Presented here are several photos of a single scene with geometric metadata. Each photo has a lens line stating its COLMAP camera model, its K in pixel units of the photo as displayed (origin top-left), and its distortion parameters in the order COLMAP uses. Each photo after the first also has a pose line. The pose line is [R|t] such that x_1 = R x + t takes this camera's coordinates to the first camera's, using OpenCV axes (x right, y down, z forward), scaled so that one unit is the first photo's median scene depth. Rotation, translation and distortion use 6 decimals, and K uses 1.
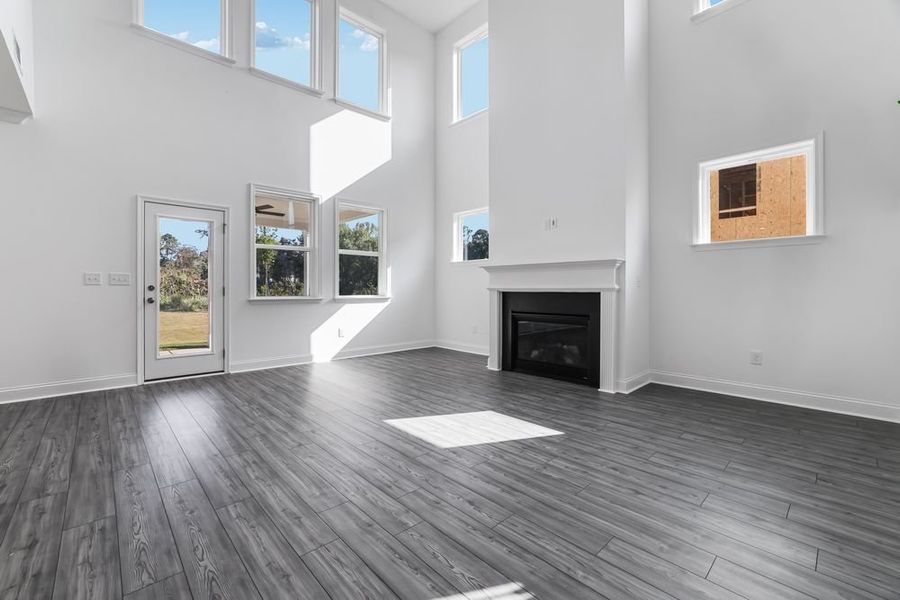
lens RADIAL K [[388.1, 0, 443.9], [0, 388.1, 287.4], [0, 0, 1]] dist [-0.042049, 0.014814]
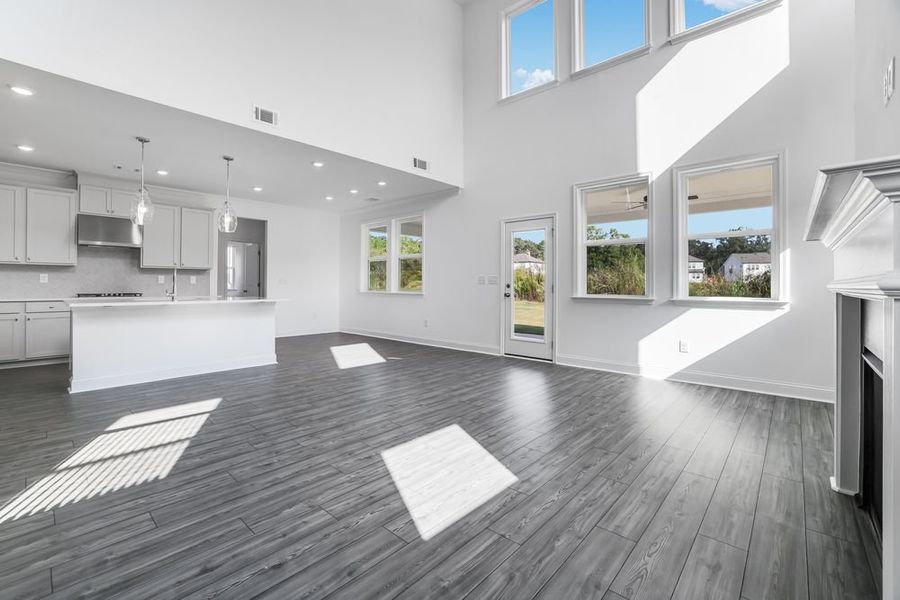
lens RADIAL K [[389.4, 0, 438.2], [0, 389.4, 282.8], [0, 0, 1]] dist [-0.043467, 0.013406]
pose [[0.072045, -0.007417, -0.997374, 0.818181], [0.000641, 0.999972, -0.007390, 0.000213], [0.997401, -0.000106, 0.072048, 0.902060]]
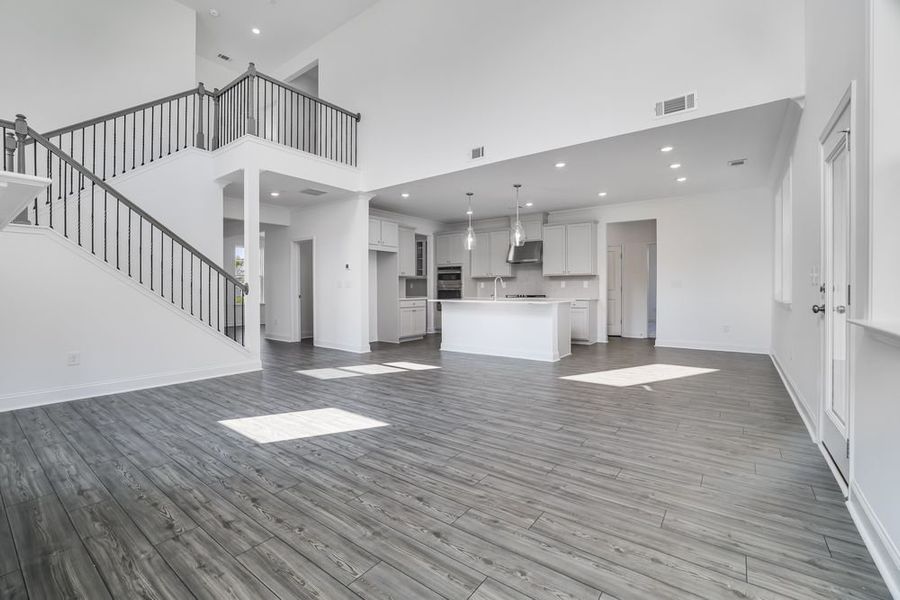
lens RADIAL K [[388.1, 0, 443.9], [0, 388.1, 287.4], [0, 0, 1]] dist [-0.042049, 0.014814]
pose [[-0.984534, 0.001176, -0.175190, -0.121366], [0.002843, 0.999953, -0.009266, 0.007336], [0.175171, -0.009621, -0.984491, 2.022558]]
